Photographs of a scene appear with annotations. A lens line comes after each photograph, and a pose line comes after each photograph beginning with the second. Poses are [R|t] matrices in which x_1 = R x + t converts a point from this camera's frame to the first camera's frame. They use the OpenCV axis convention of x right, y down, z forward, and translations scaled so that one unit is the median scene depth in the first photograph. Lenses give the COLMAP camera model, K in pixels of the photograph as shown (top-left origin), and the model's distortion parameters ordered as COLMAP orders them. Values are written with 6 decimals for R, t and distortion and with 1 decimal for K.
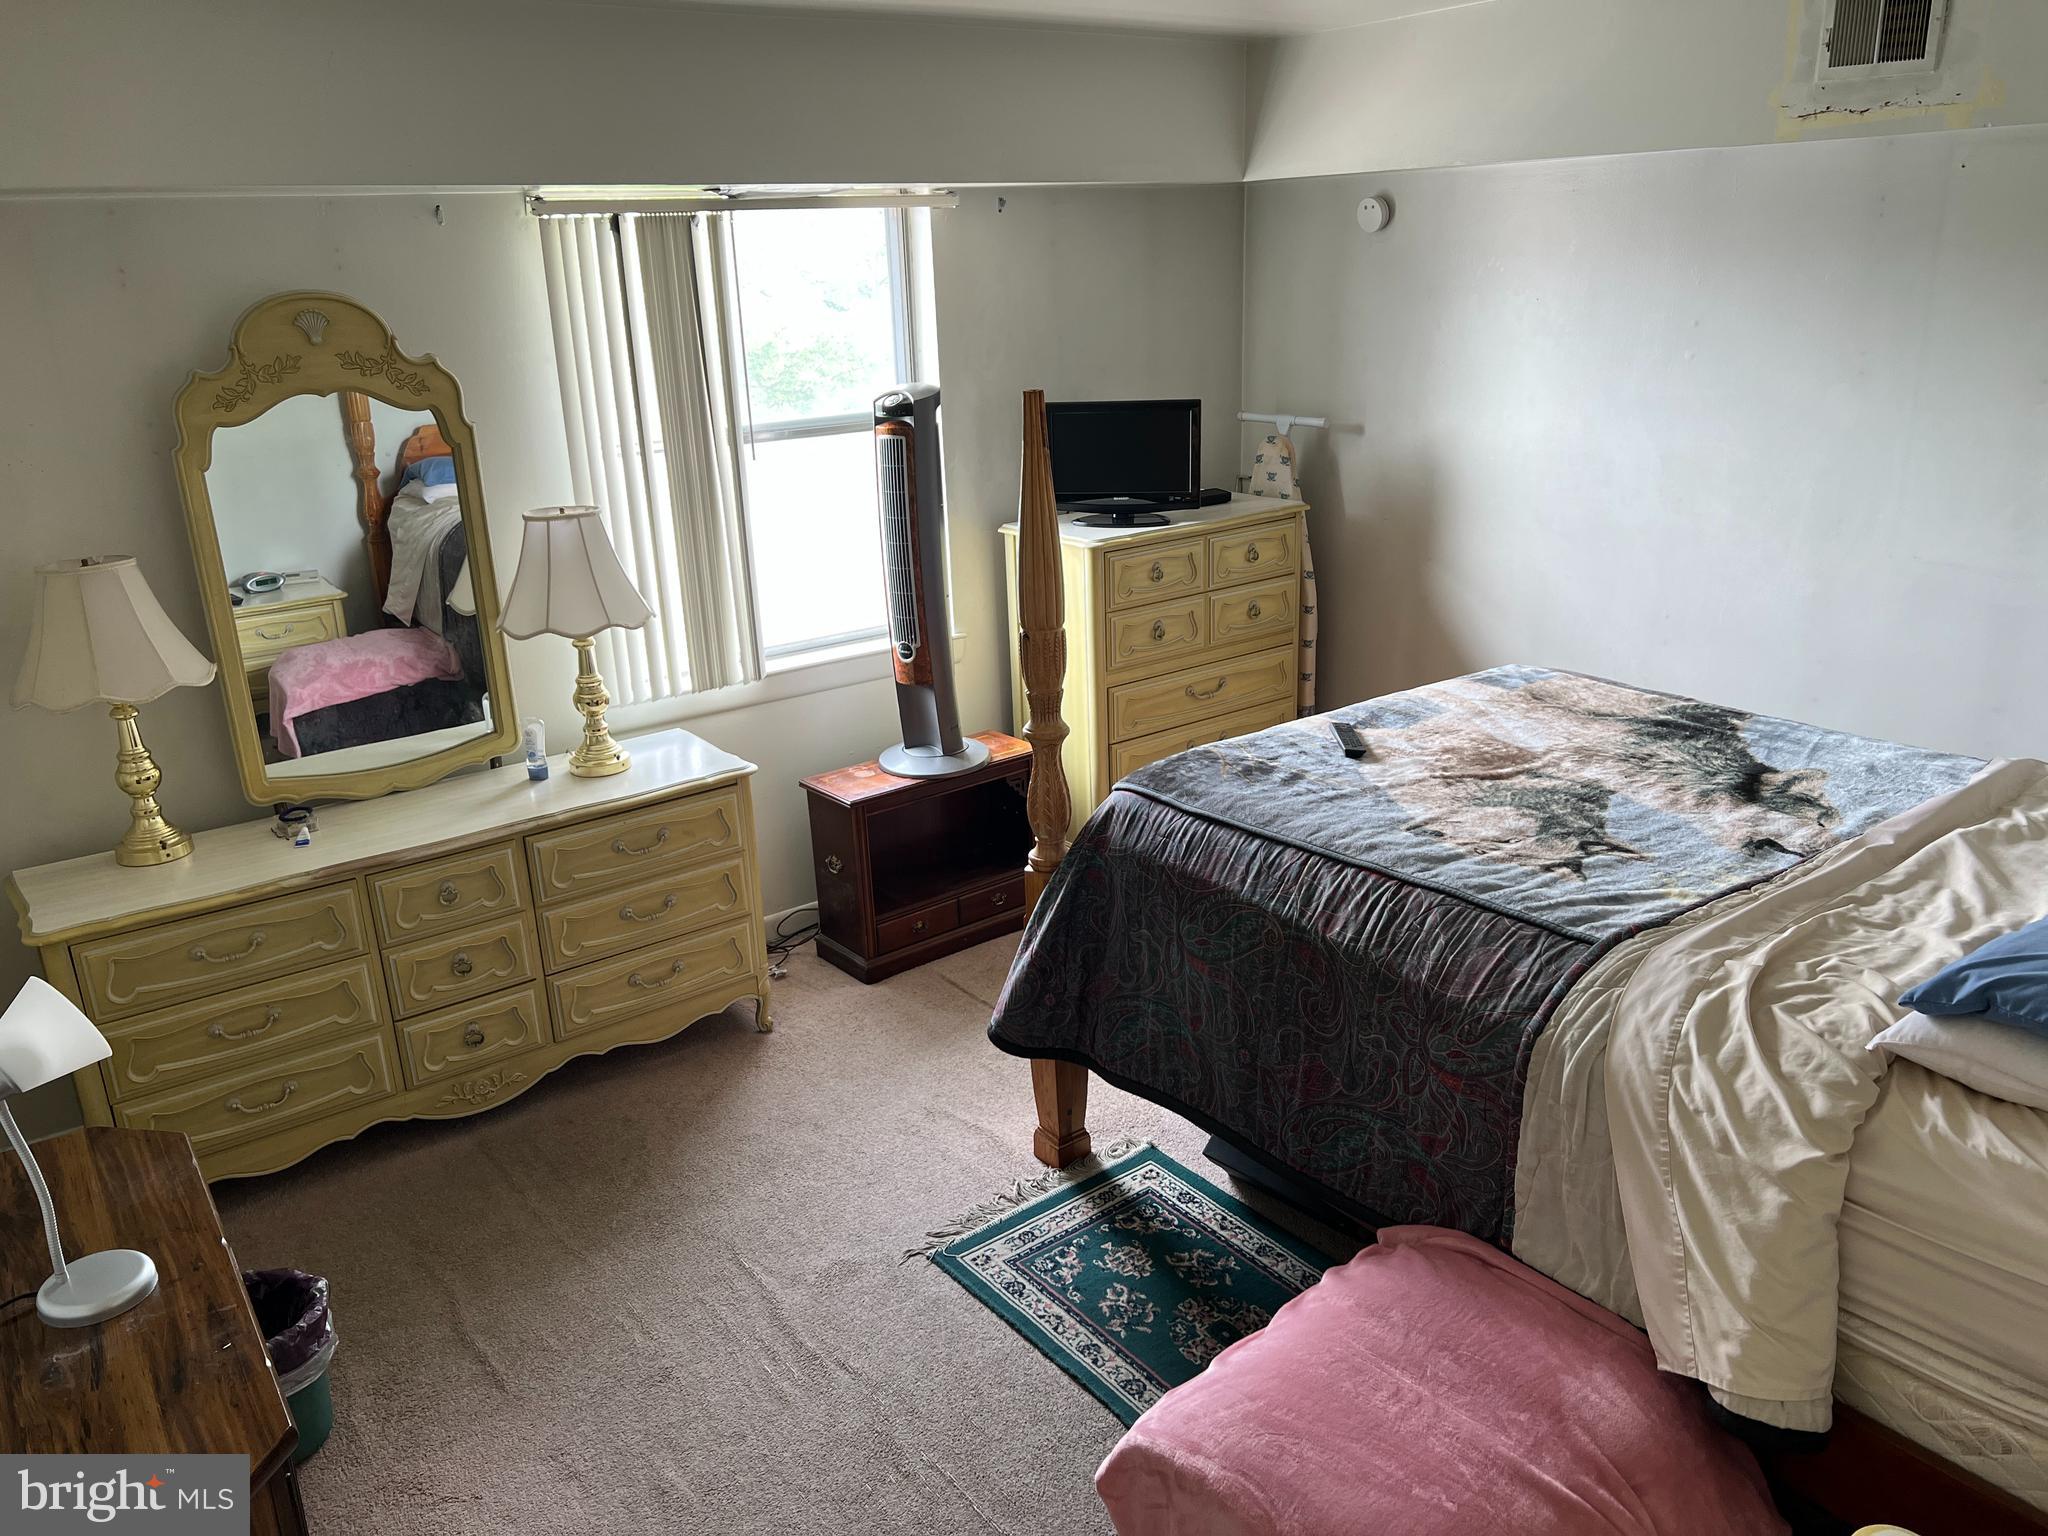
lens RADIAL K [[1538.3, 0, 1022.5], [0, 1538.3, 770.4], [0, 0, 1]] dist [0.043270, -0.053559]
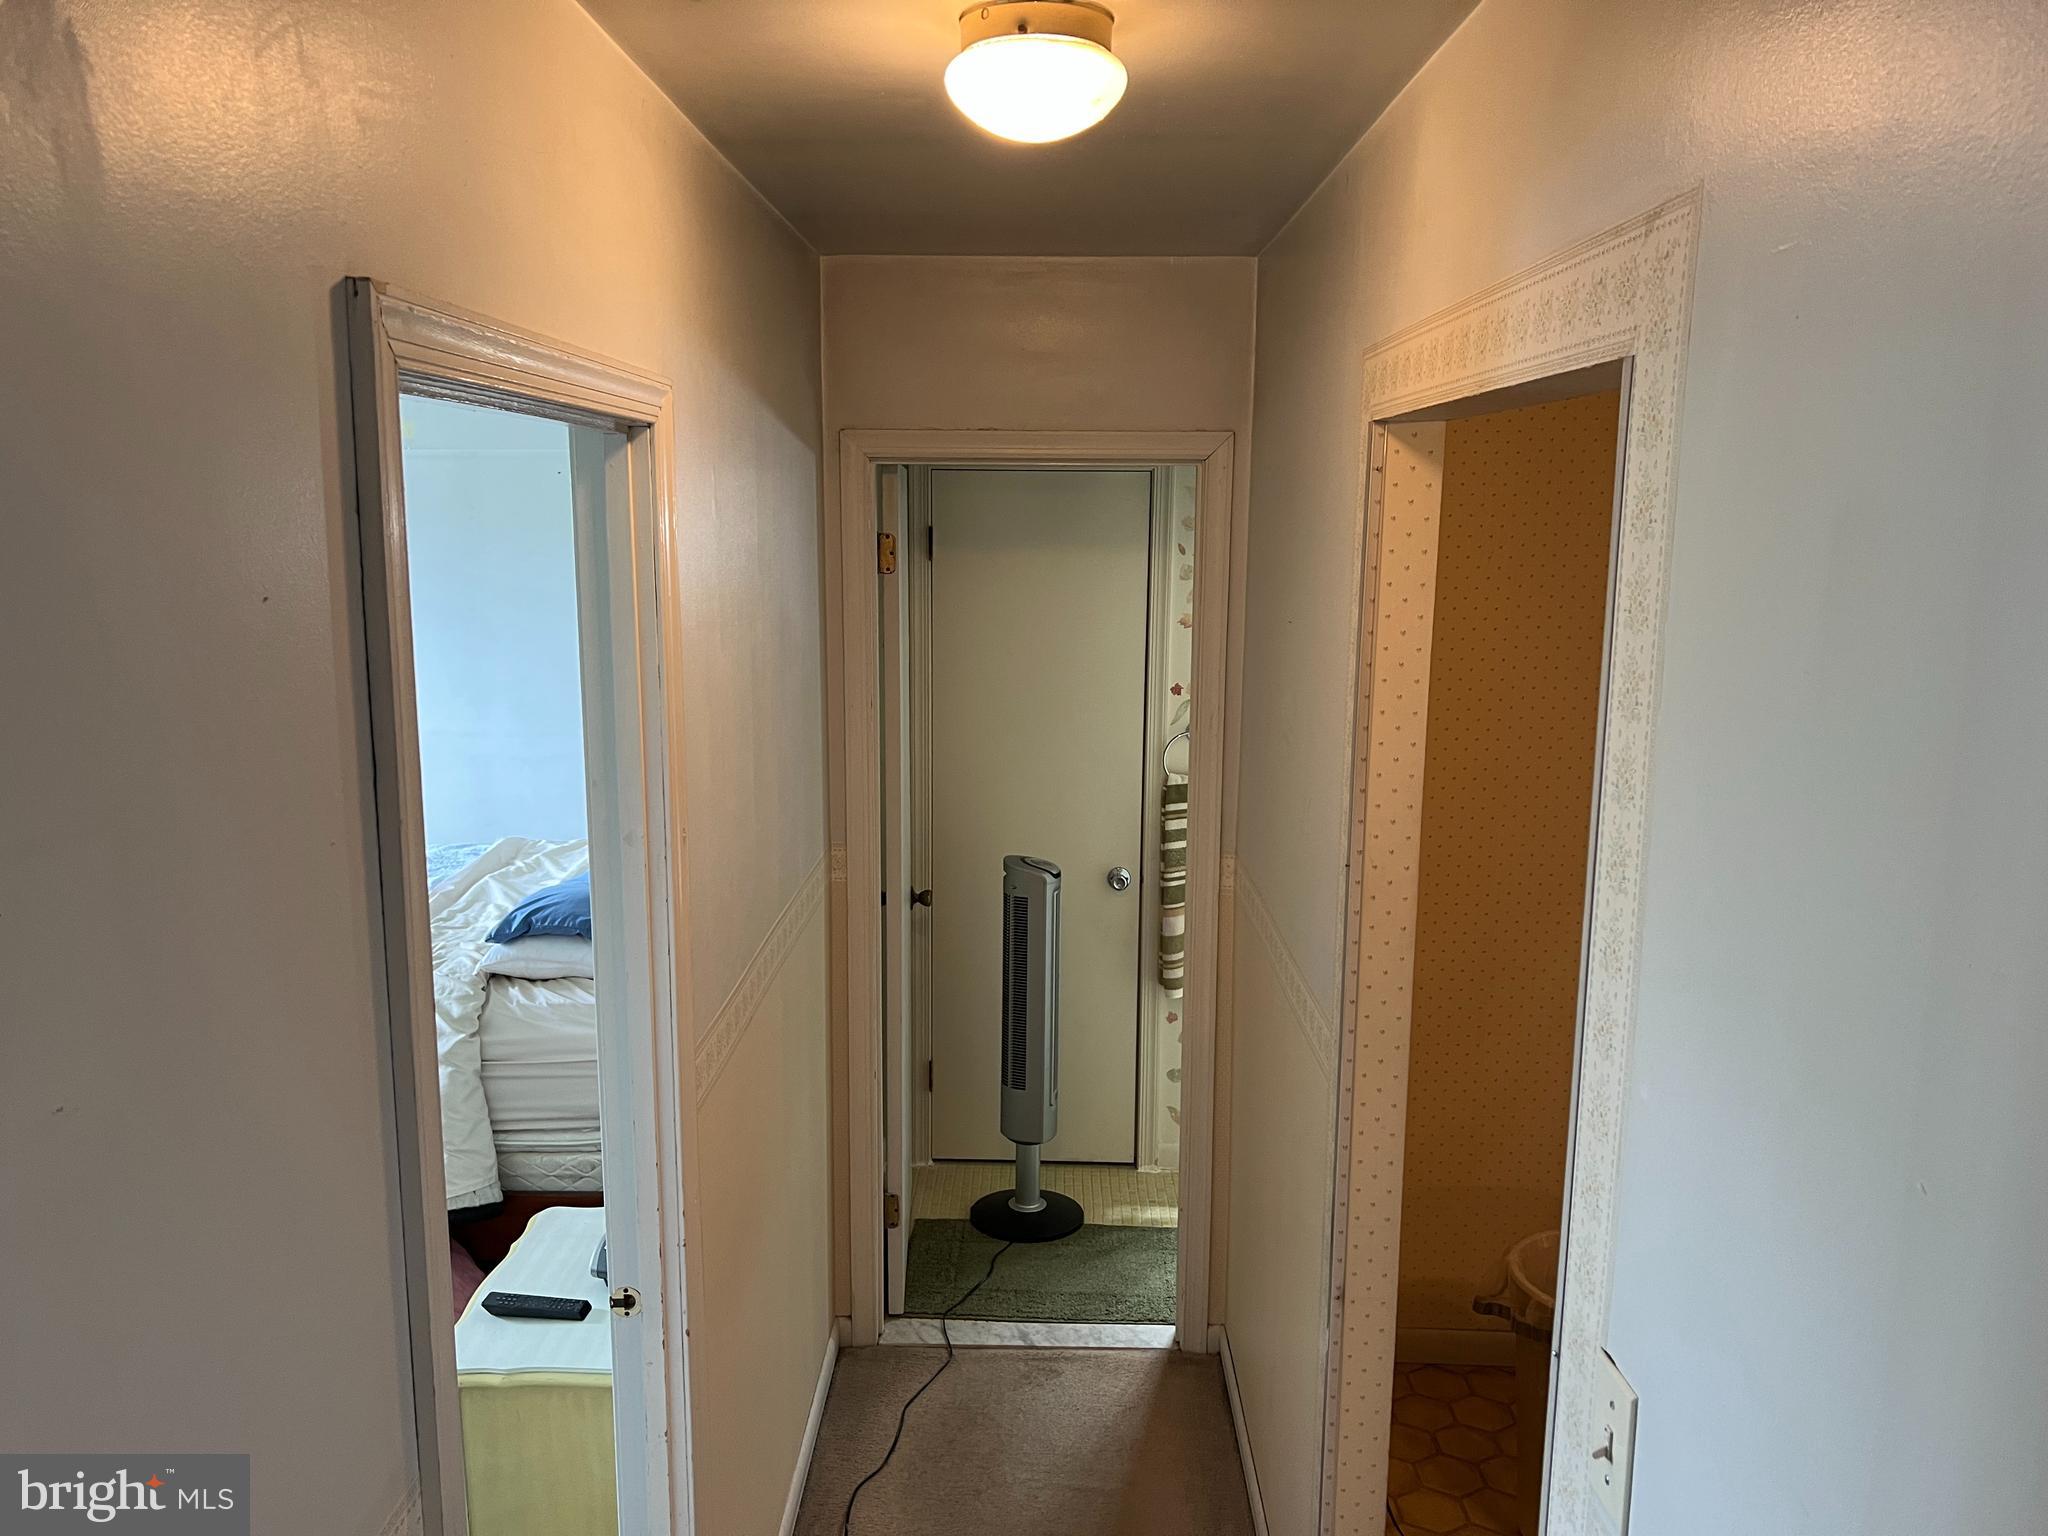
lens RADIAL K [[1538.3, 0, 1017.0], [0, 1538.3, 760.7], [0, 0, 1]] dist [0.043270, -0.053559]
pose [[0.604732, -0.102293, 0.789833, -0.303242], [0.237912, 0.969638, -0.056577, 0.140345], [-0.760064, 0.222124, 0.610707, -0.399193]]
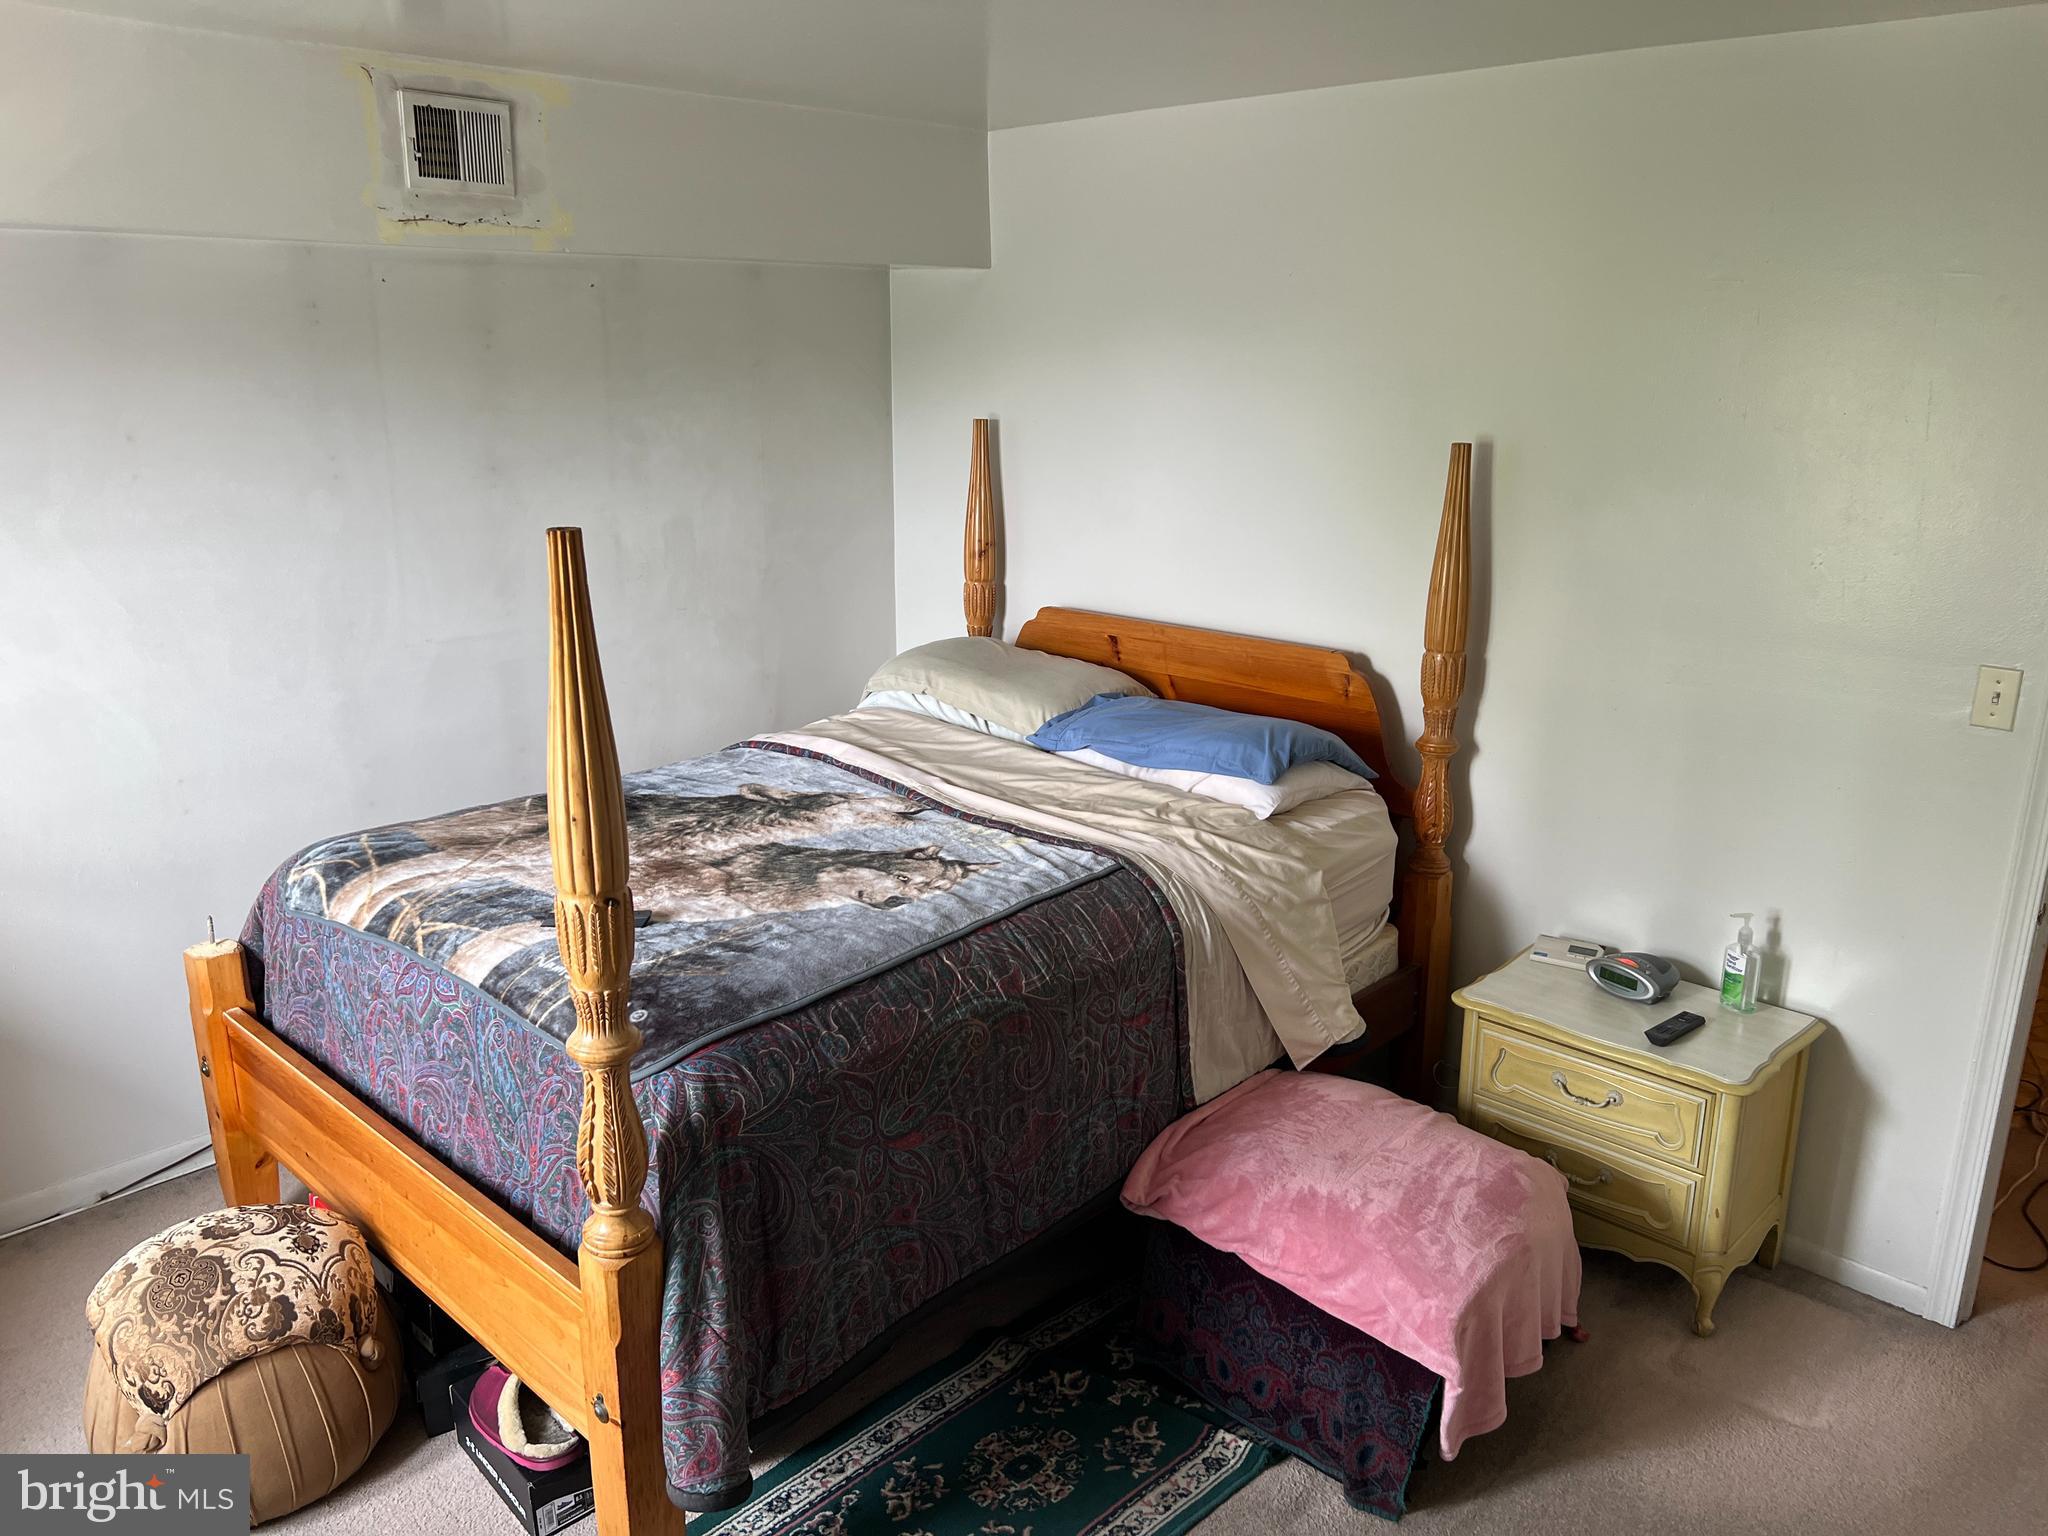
lens RADIAL K [[1538.3, 0, 1018.0], [0, 1538.3, 763.2], [0, 0, 1]] dist [0.043270, -0.053559]
pose [[-0.167608, -0.227797, 0.959175, -0.728748], [0.318163, 0.908379, 0.271330, -0.302025], [-0.933102, 0.350651, -0.079775, 1.010168]]
